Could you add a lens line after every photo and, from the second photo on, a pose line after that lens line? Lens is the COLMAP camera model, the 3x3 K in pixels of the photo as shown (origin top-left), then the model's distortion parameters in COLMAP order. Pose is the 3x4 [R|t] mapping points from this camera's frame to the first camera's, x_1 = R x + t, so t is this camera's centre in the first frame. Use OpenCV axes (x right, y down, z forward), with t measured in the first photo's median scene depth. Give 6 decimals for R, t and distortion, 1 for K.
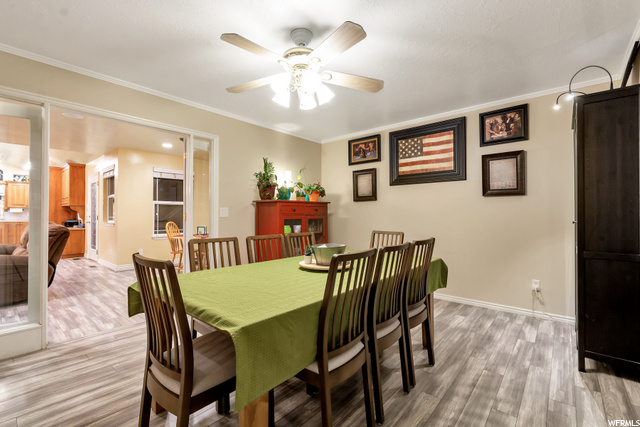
lens RADIAL K [[286.2, 0, 320.0], [0, 286.2, 213.5], [0, 0, 1]] dist [0.001304, 0.000057]
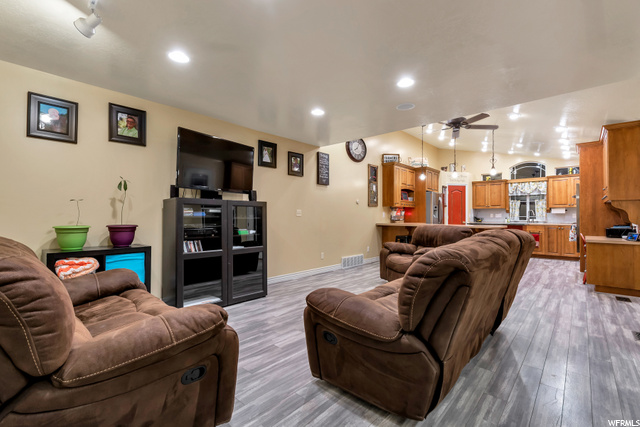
lens RADIAL K [[286.2, 0, 320.0], [0, 286.2, 213.5], [0, 0, 1]] dist [0.001304, 0.000057]
pose [[-0.029000, -0.006916, -0.999555, -0.531403], [-0.003011, 0.999972, -0.006831, 0.007148], [0.999575, 0.002812, -0.029020, 0.810987]]
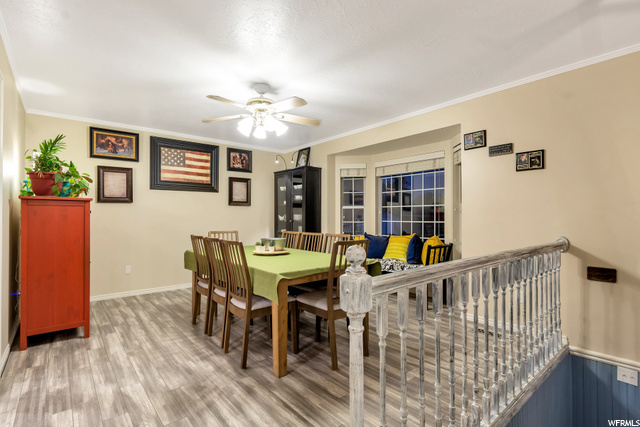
lens RADIAL K [[313.6, 0, 320.0], [0, 313.6, 213.5], [0, 0, 1]] dist [0.001417, 0.000181]
pose [[0.162468, 0.018699, 0.986537, -0.789240], [0.000530, 0.999819, -0.019038, 0.010036], [-0.986714, 0.003616, 0.162429, 0.253042]]
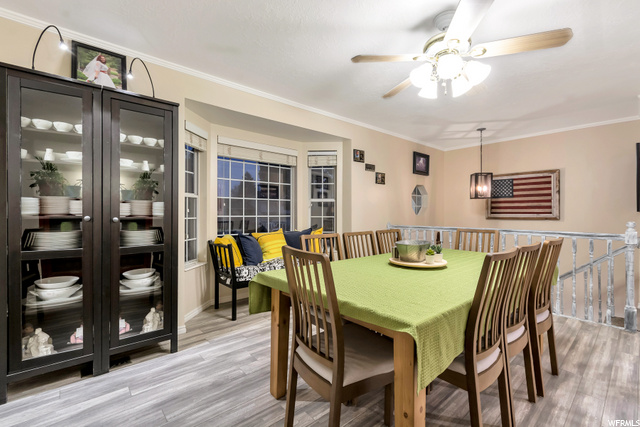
lens RADIAL K [[276.6, 0, 320.0], [0, 276.6, 213.5], [0, 0, 1]] dist [-0.001211, -0.000122]
pose [[-0.988283, -0.002755, 0.152607, 0.106601], [-0.002169, 0.999990, 0.004006, 0.007587], [-0.152616, 0.003628, -0.988279, 1.029202]]
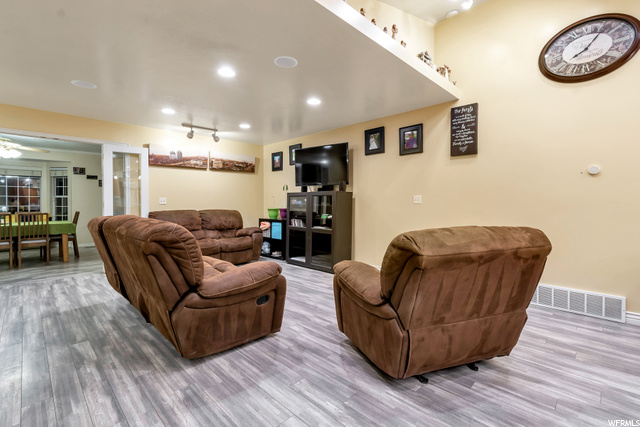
lens RADIAL K [[285.4, 0, 319.2], [0, 285.4, 203.7], [0, 0, 1]] dist [0.002179, 0.000210]
pose [[-0.998206, 0.002248, 0.059836, -1.552731], [0.002390, 0.999994, 0.002305, 0.007806], [-0.059830, 0.002444, -0.998206, 1.742850]]
